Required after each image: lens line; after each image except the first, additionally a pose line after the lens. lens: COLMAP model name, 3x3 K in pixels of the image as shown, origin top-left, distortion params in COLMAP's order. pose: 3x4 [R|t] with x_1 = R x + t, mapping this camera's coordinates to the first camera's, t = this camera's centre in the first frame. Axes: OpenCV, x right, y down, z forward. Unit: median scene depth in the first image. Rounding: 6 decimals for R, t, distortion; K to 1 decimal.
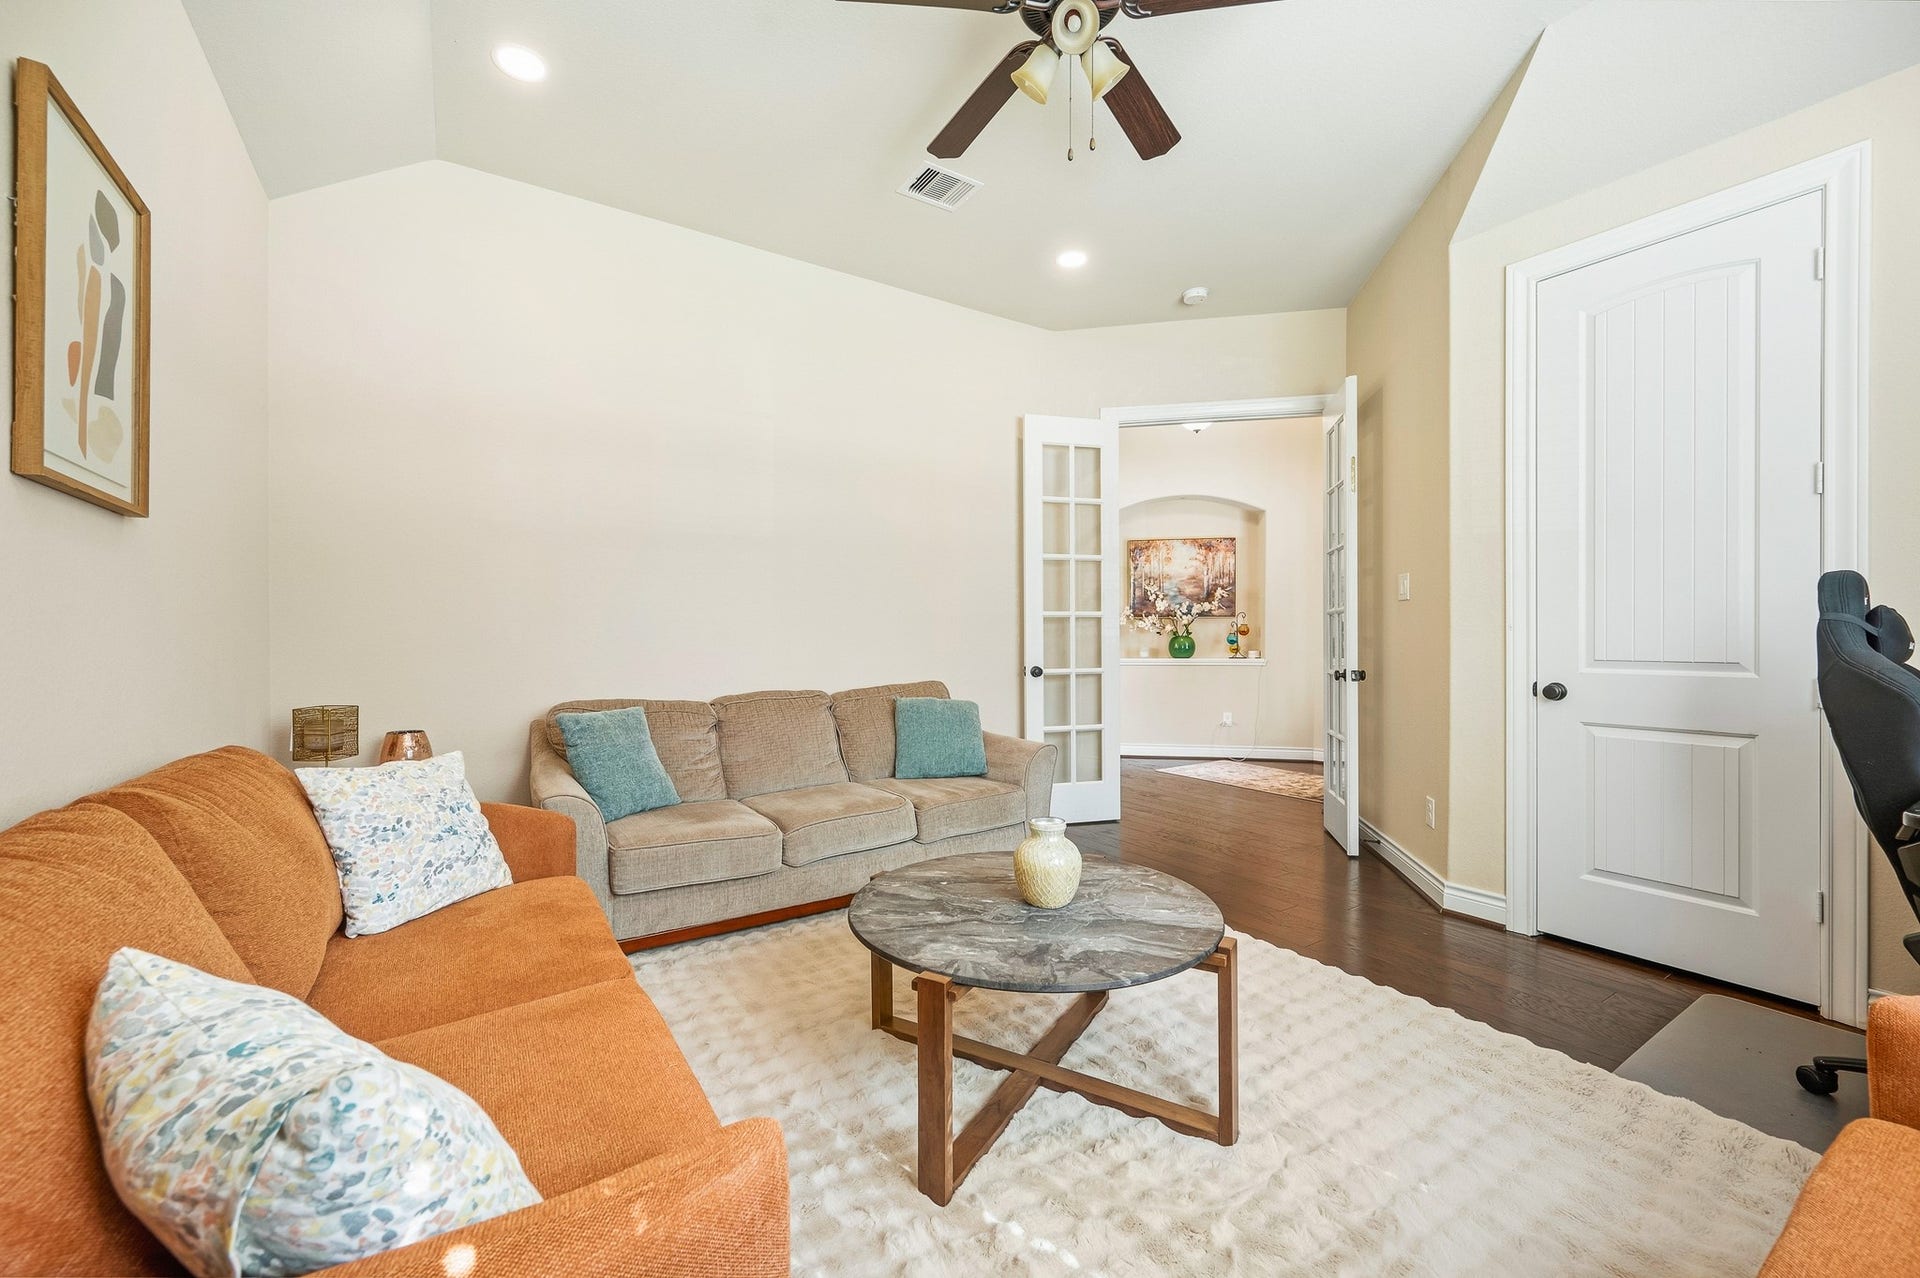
lens RADIAL K [[773.7, 0, 980.4], [0, 773.7, 645.0], [0, 0, 1]] dist [0.000896, -0.000099]
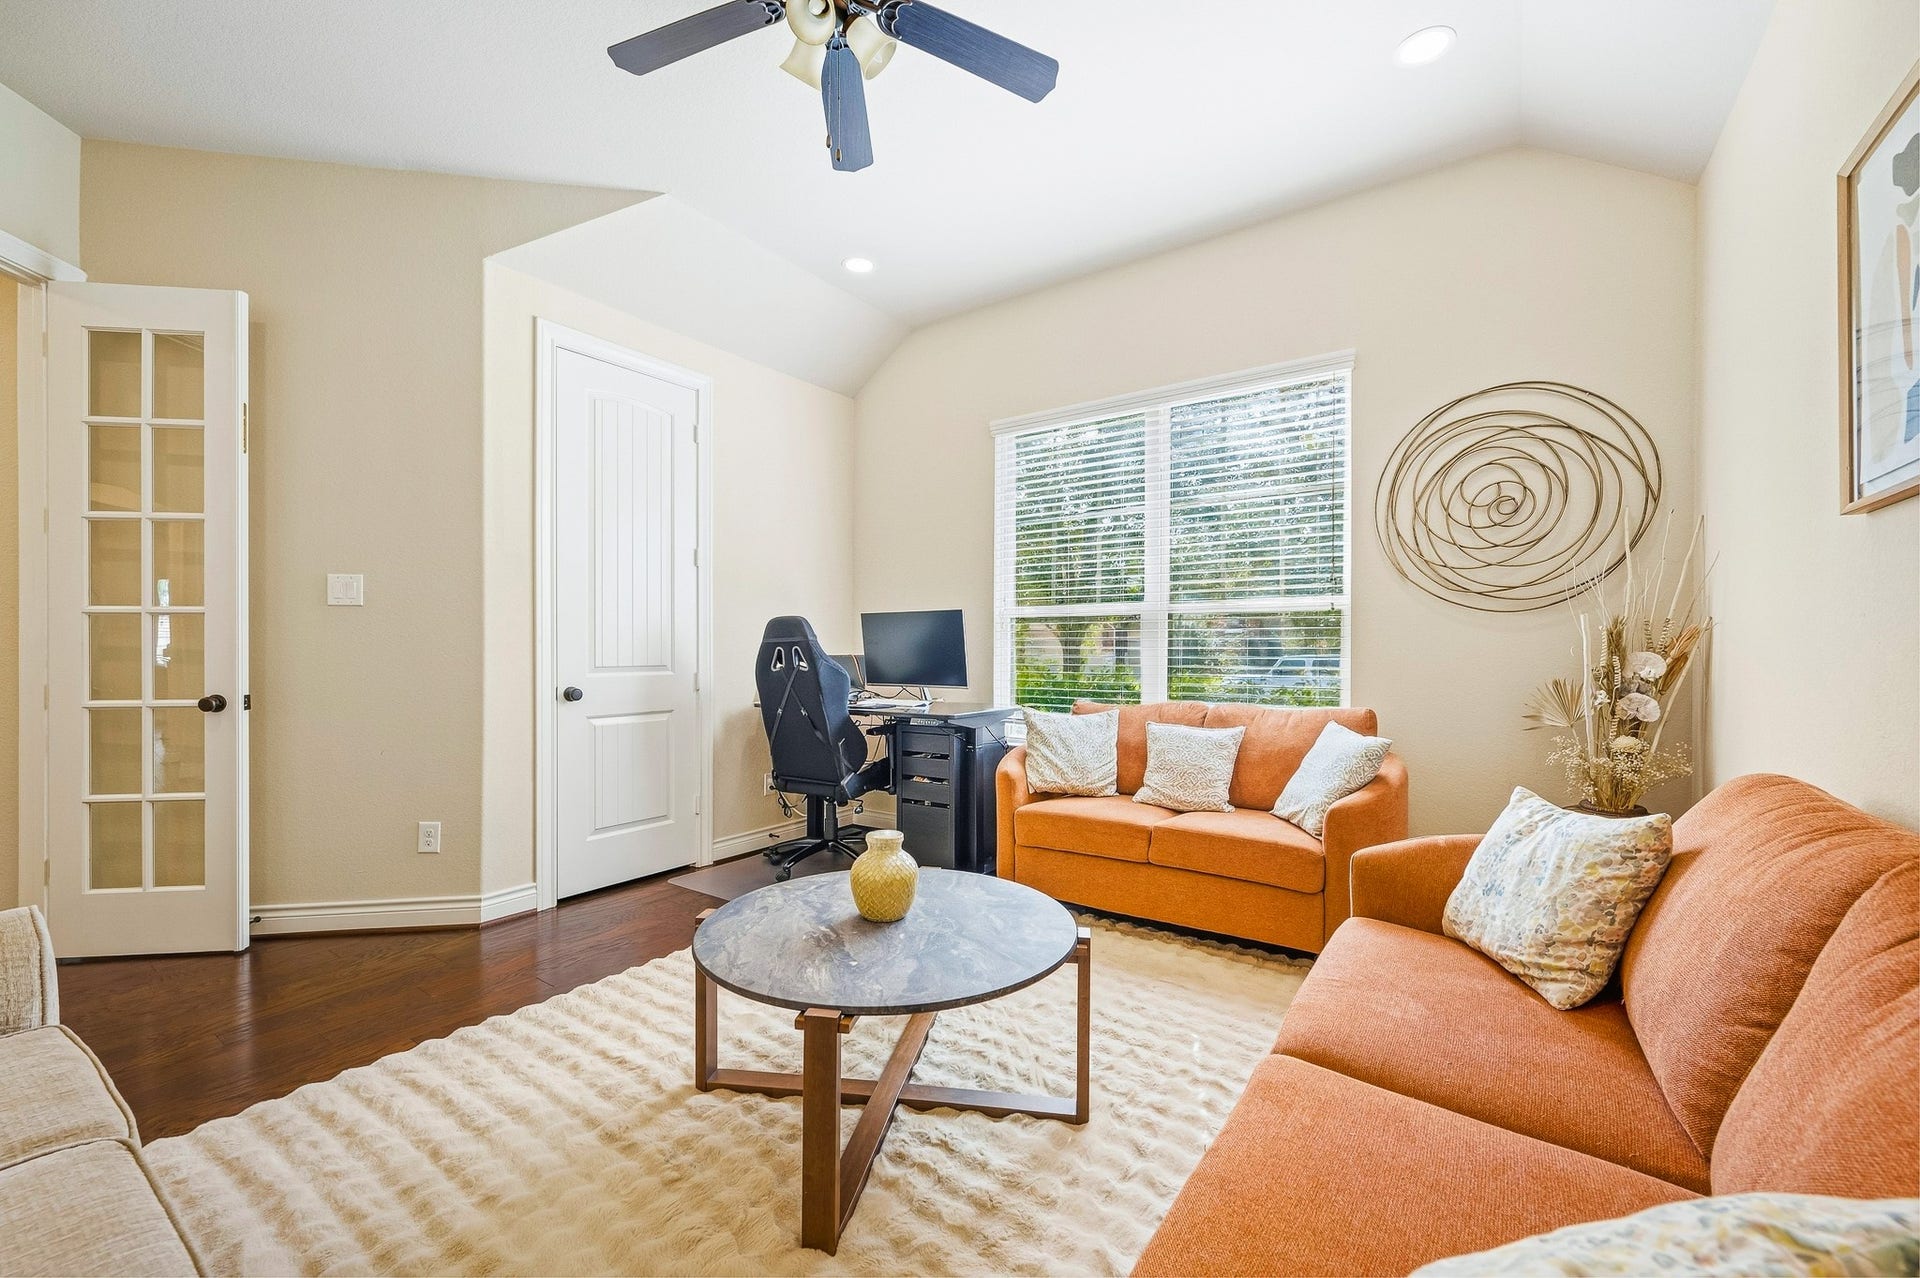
lens RADIAL K [[773.7, 0, 980.4], [0, 773.7, 645.0], [0, 0, 1]] dist [0.000896, -0.000099]
pose [[-0.364683, -0.007114, 0.931104, -0.605069], [0.003265, 0.999955, 0.008919, -0.025369], [-0.931126, 0.006293, -0.364644, 0.832536]]
